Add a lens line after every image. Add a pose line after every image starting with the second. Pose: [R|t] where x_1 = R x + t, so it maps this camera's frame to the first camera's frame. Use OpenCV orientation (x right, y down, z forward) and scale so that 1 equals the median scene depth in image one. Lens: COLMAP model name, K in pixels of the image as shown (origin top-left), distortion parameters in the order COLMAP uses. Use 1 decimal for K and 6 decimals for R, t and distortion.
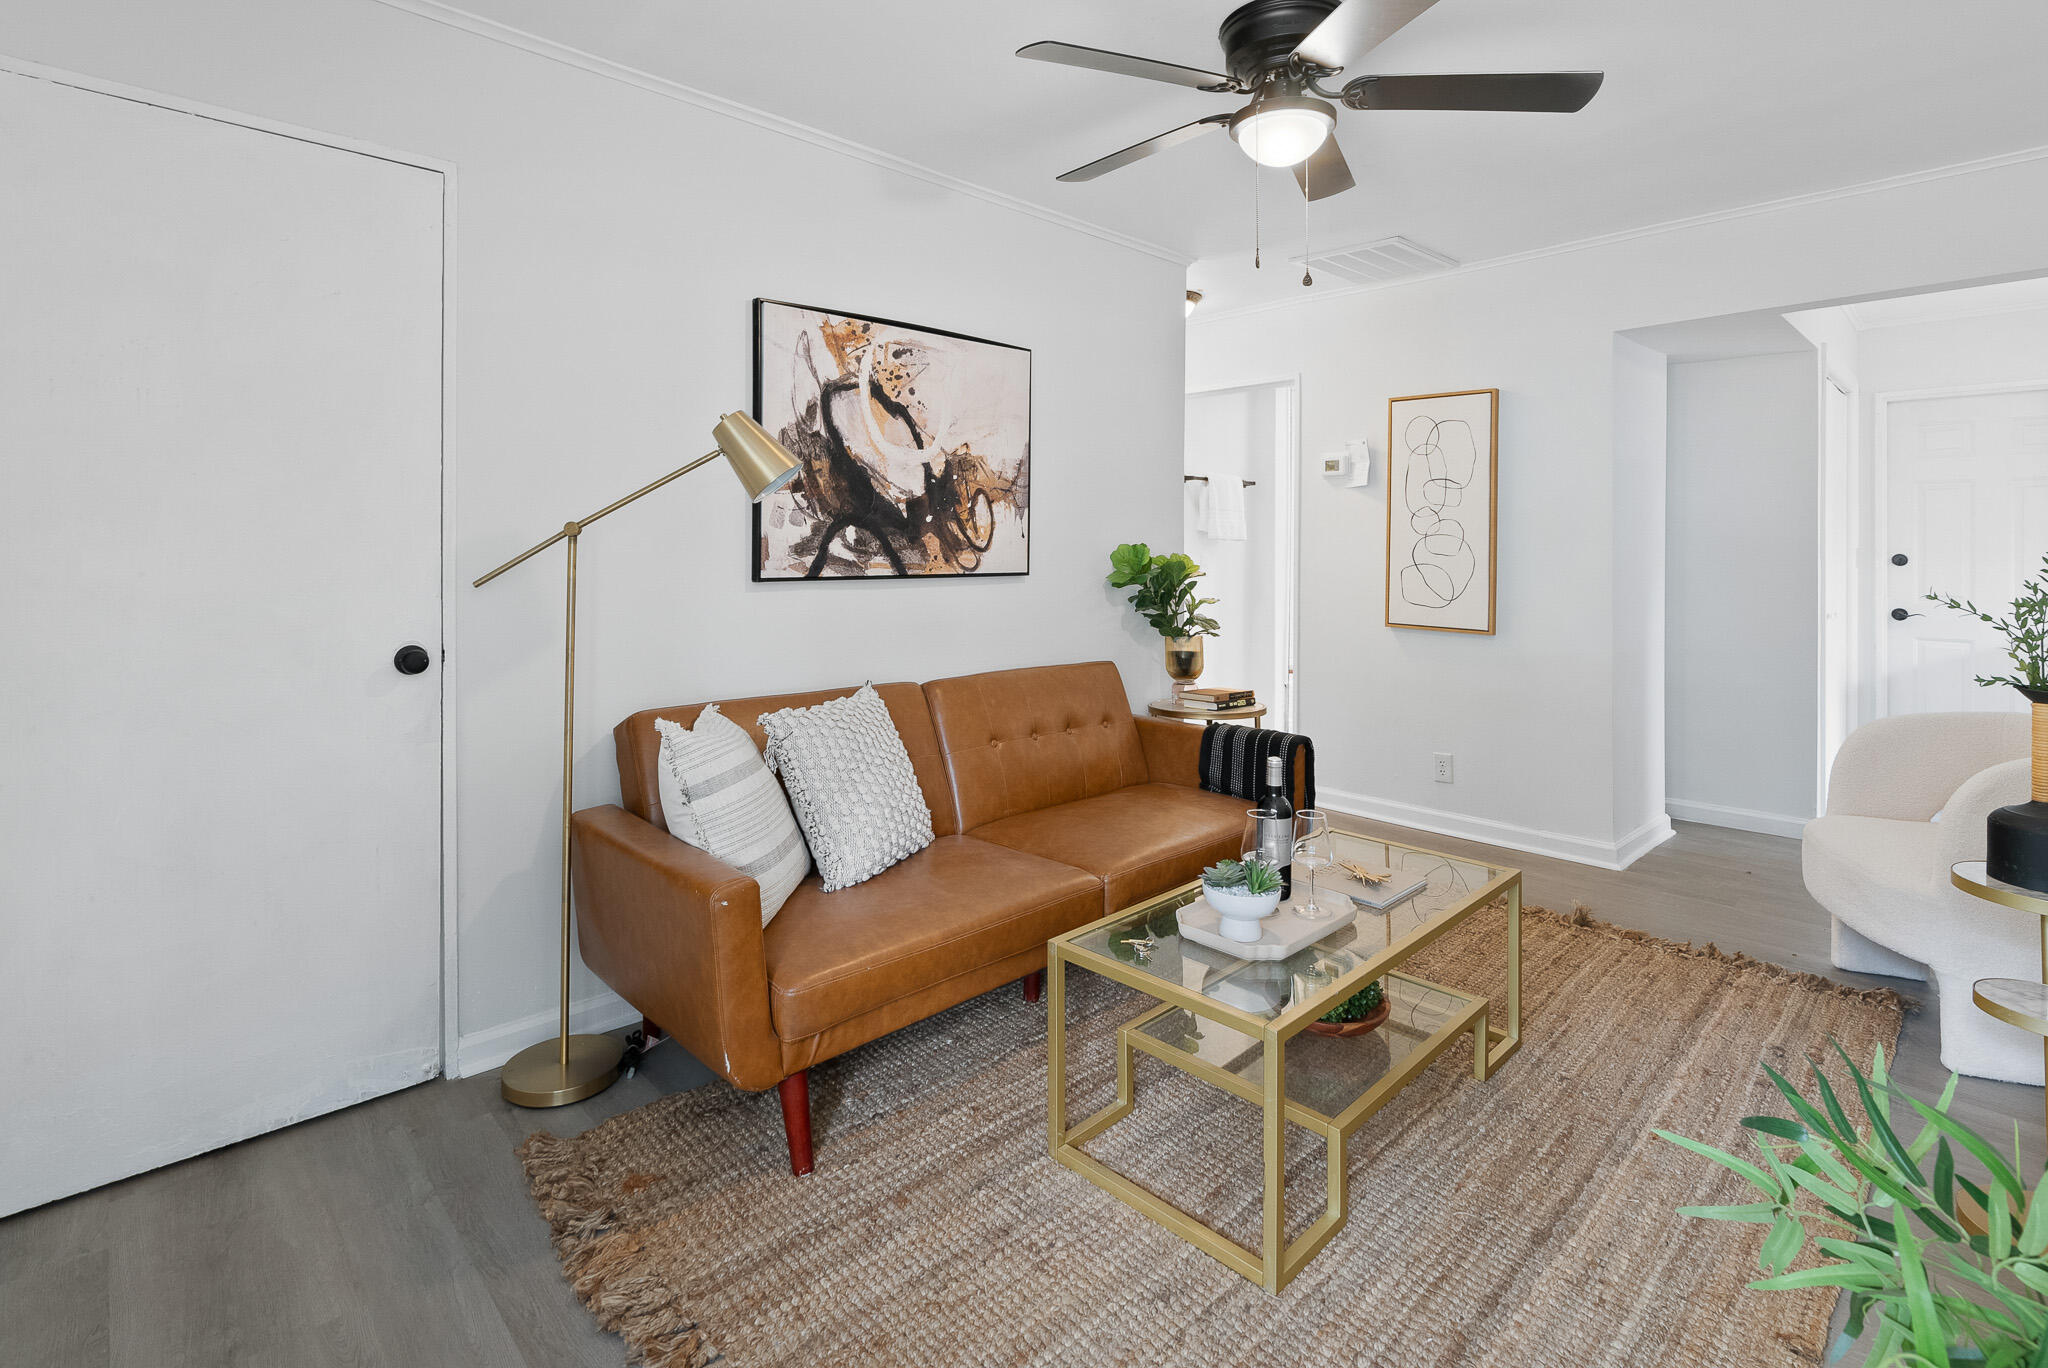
lens RADIAL K [[987.9, 0, 1027.0], [0, 987.9, 681.8], [0, 0, 1]] dist [-0.000715, 0.000195]
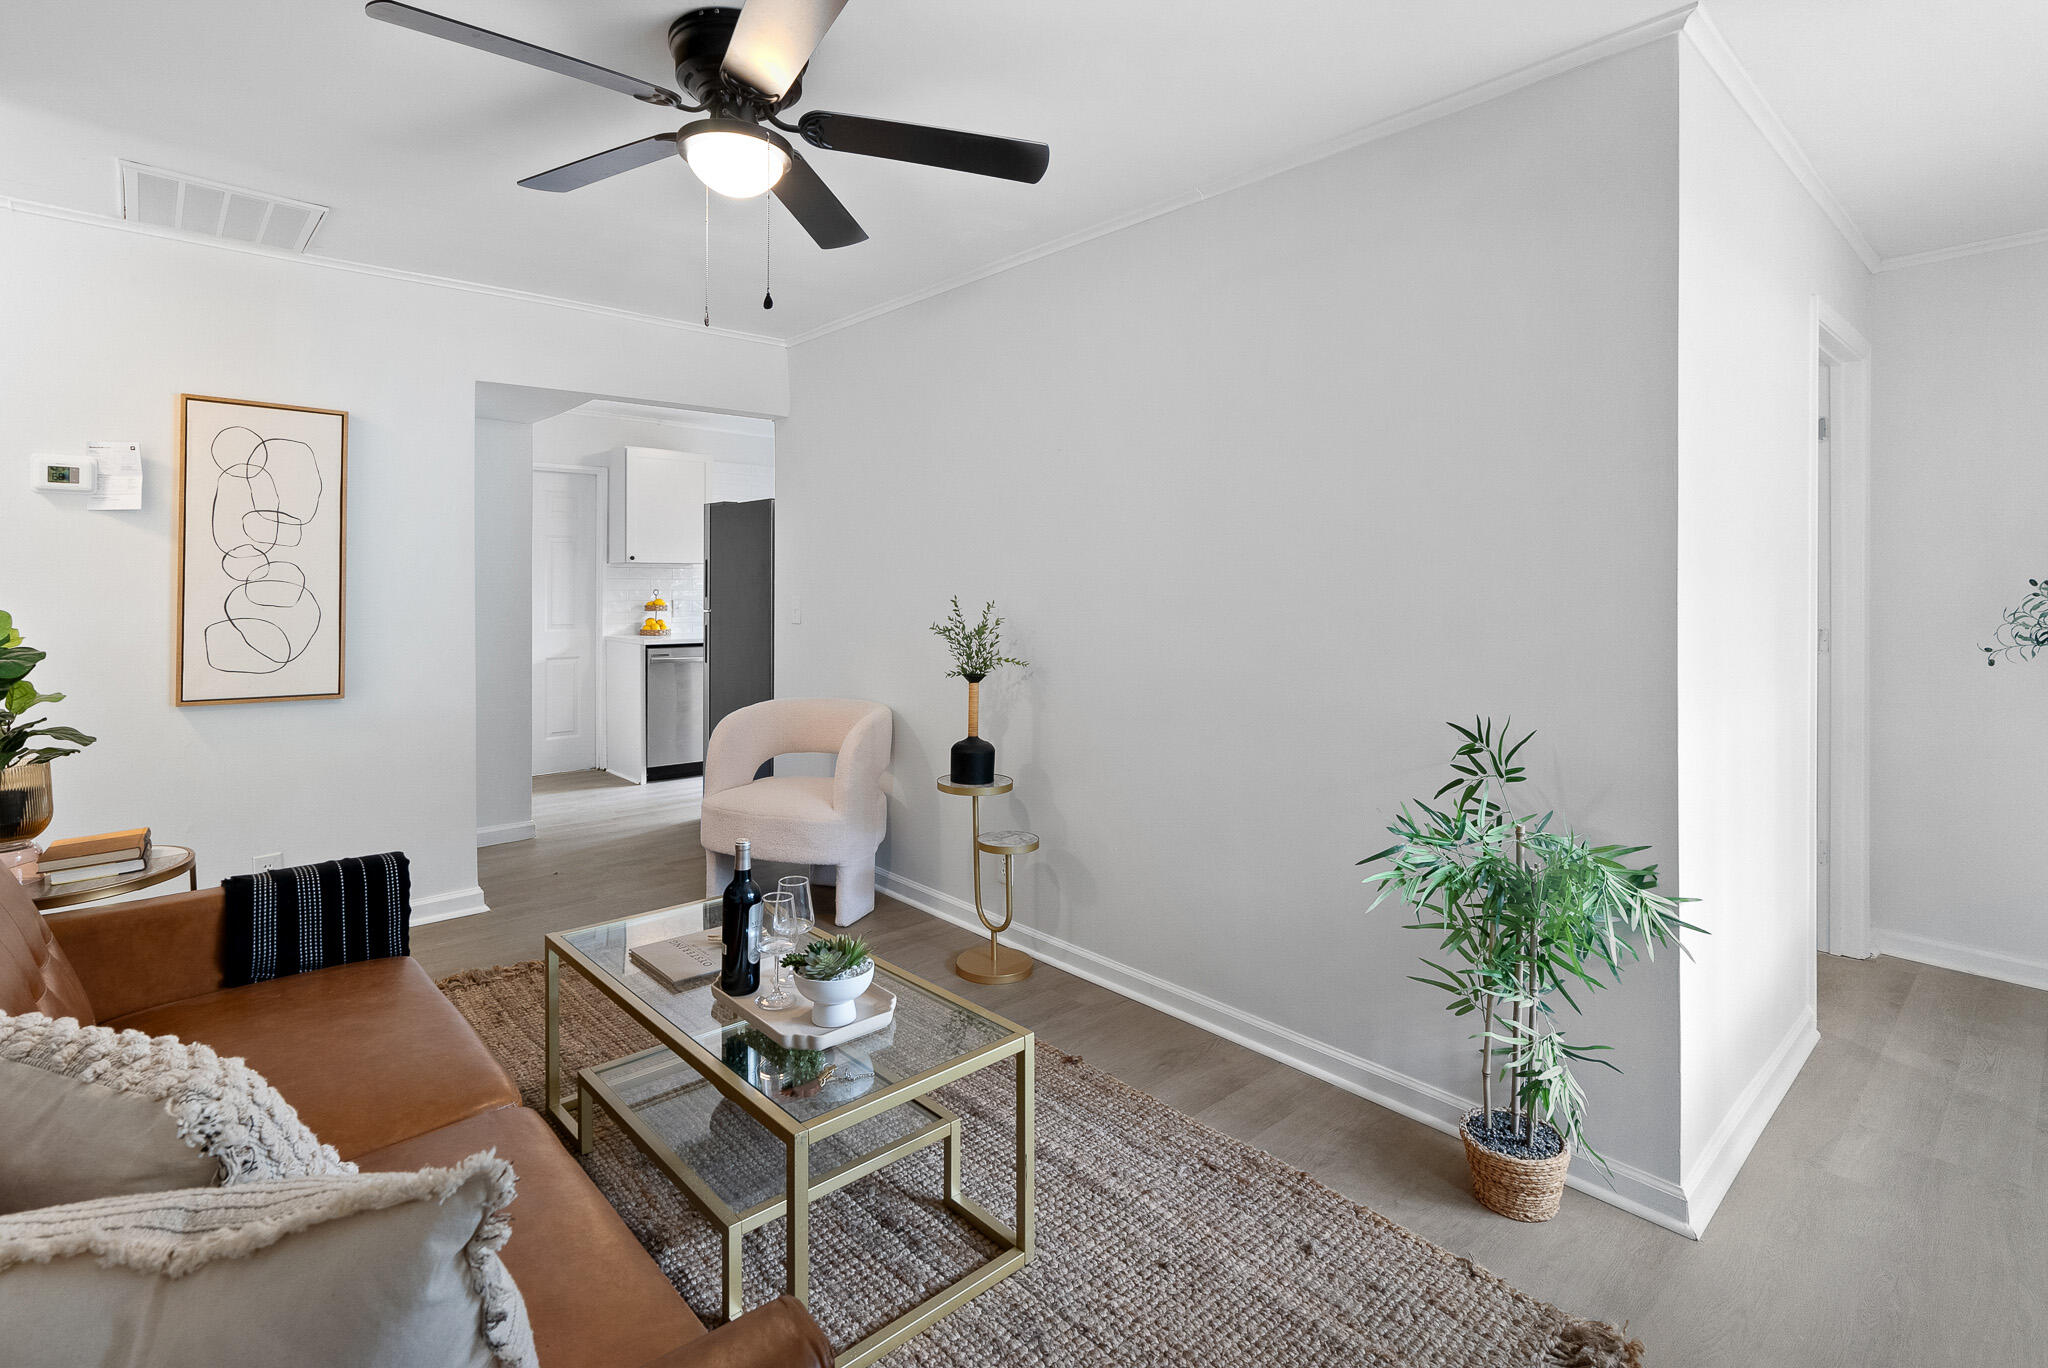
lens RADIAL K [[987.9, 0, 1027.0], [0, 987.9, 681.8], [0, 0, 1]] dist [-0.000715, 0.000195]
pose [[0.034954, -0.105192, 0.993837, -0.474357], [0.140878, 0.985034, 0.099306, -0.085488], [-0.989410, 0.136538, 0.049250, 0.511205]]
